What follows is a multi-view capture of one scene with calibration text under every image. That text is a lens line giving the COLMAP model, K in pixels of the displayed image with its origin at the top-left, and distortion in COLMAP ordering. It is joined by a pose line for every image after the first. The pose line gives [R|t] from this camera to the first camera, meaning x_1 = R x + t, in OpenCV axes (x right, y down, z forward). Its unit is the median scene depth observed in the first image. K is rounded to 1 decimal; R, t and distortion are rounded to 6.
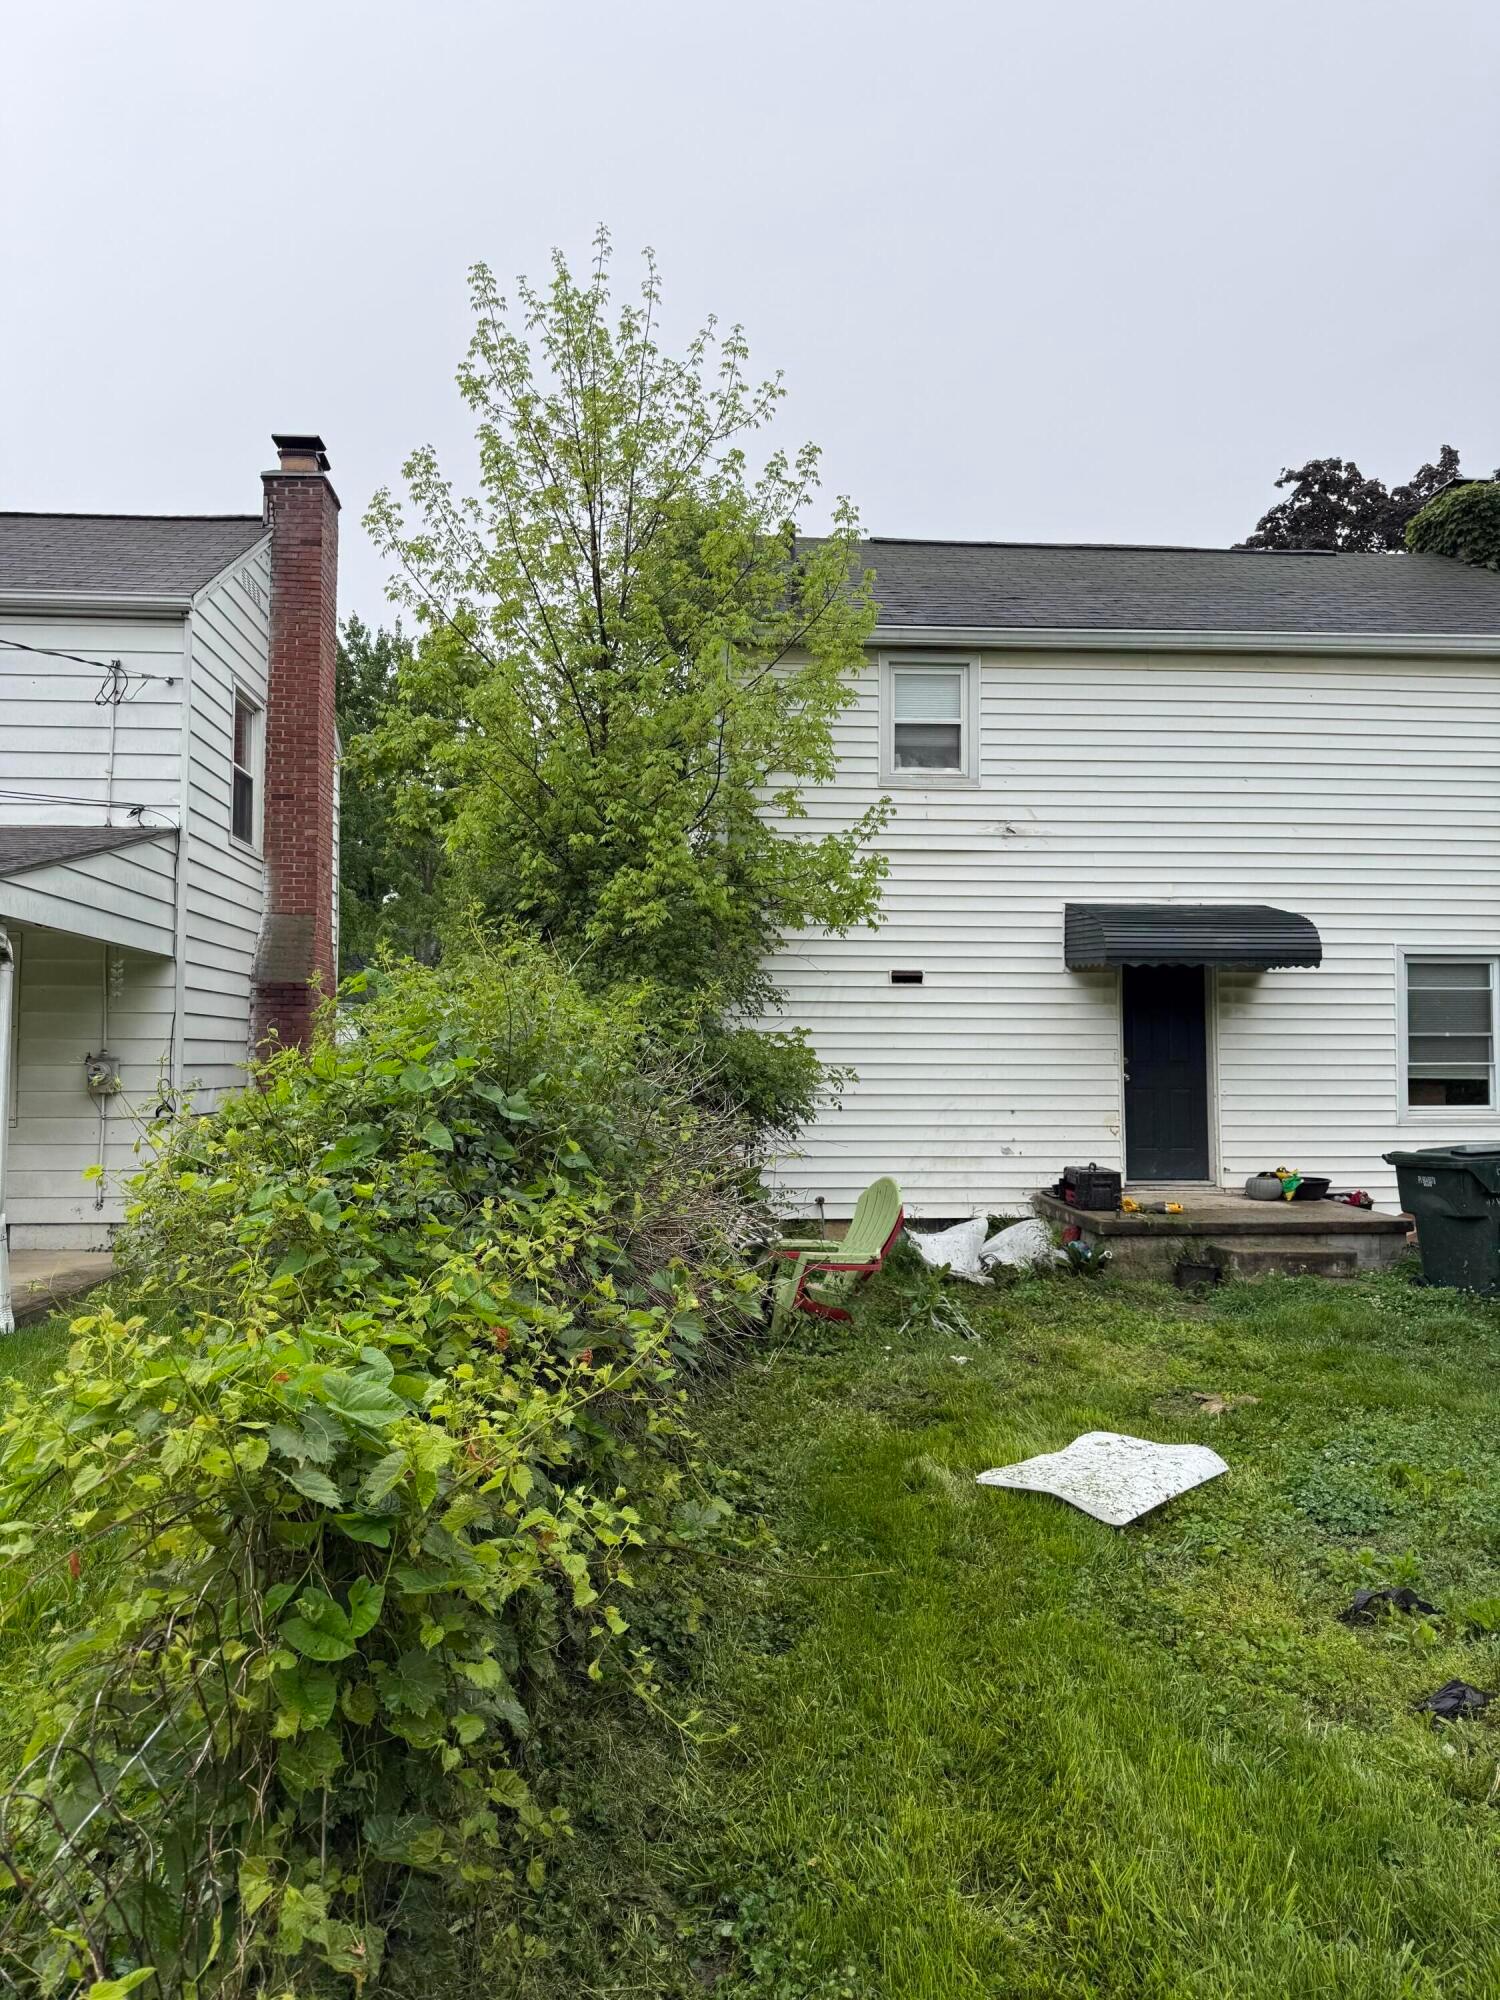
lens RADIAL K [[1395.3, 0, 753.2], [0, 1395.3, 986.7], [0, 0, 1]] dist [0.119777, -0.145640]
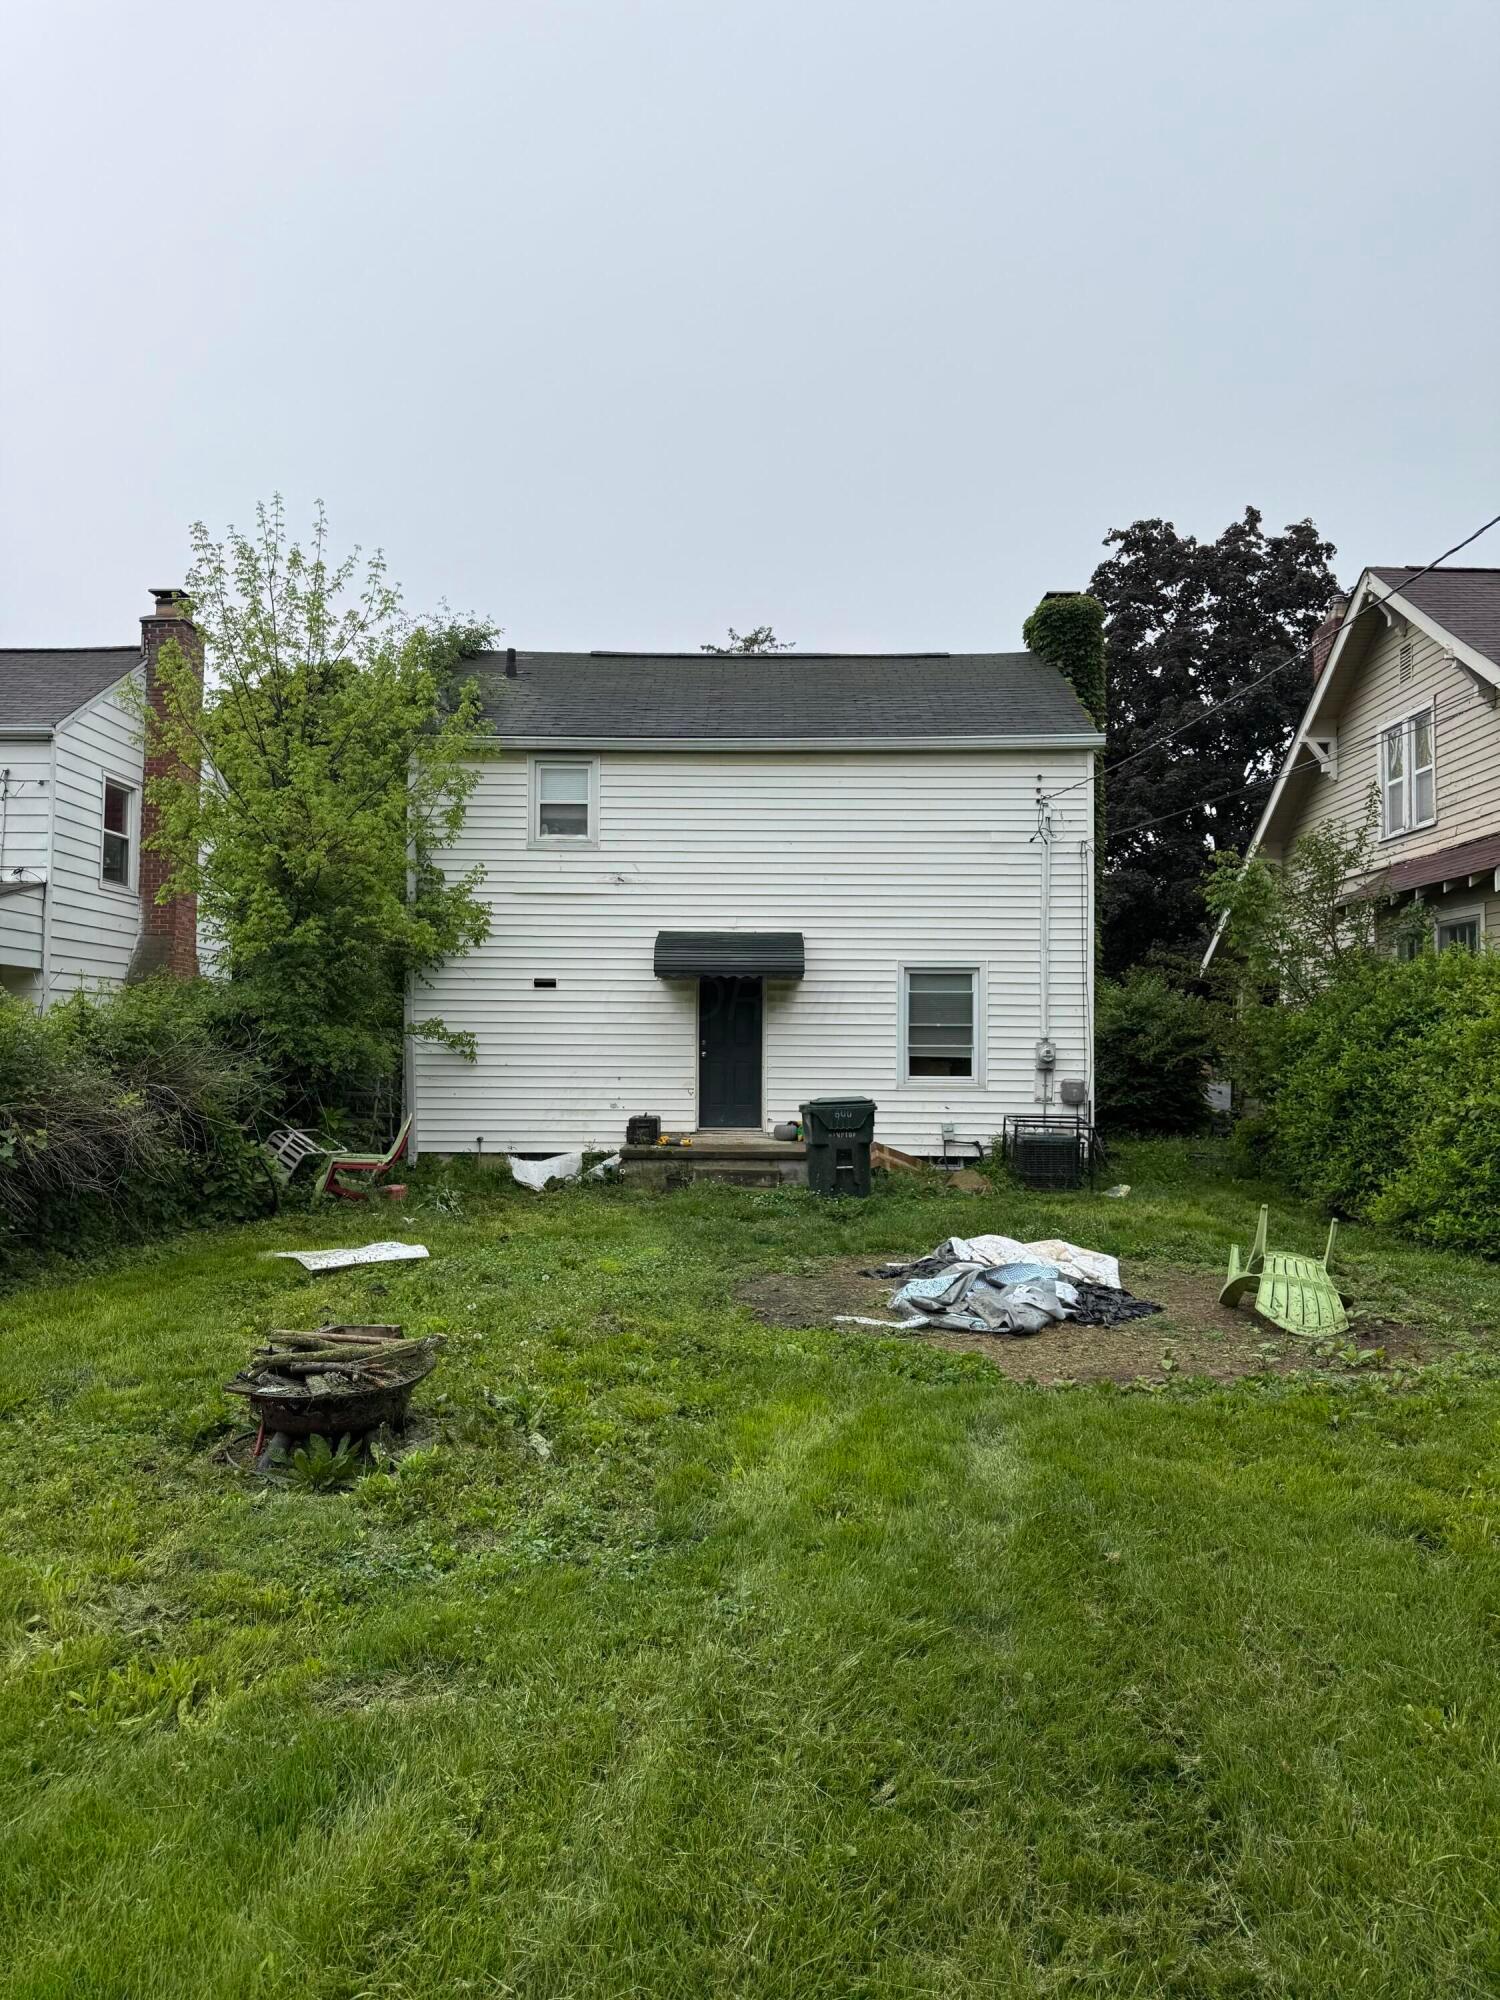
lens RADIAL K [[1406.2, 0, 750.0], [0, 1406.2, 1000.0], [0, 0, 1]] dist [0.122844, -0.162015]
pose [[0.994580, 0.003434, -0.103916, 0.460491], [-0.001392, 0.999805, 0.019719, -0.018242], [0.103963, -0.019468, 0.994391, -0.398234]]
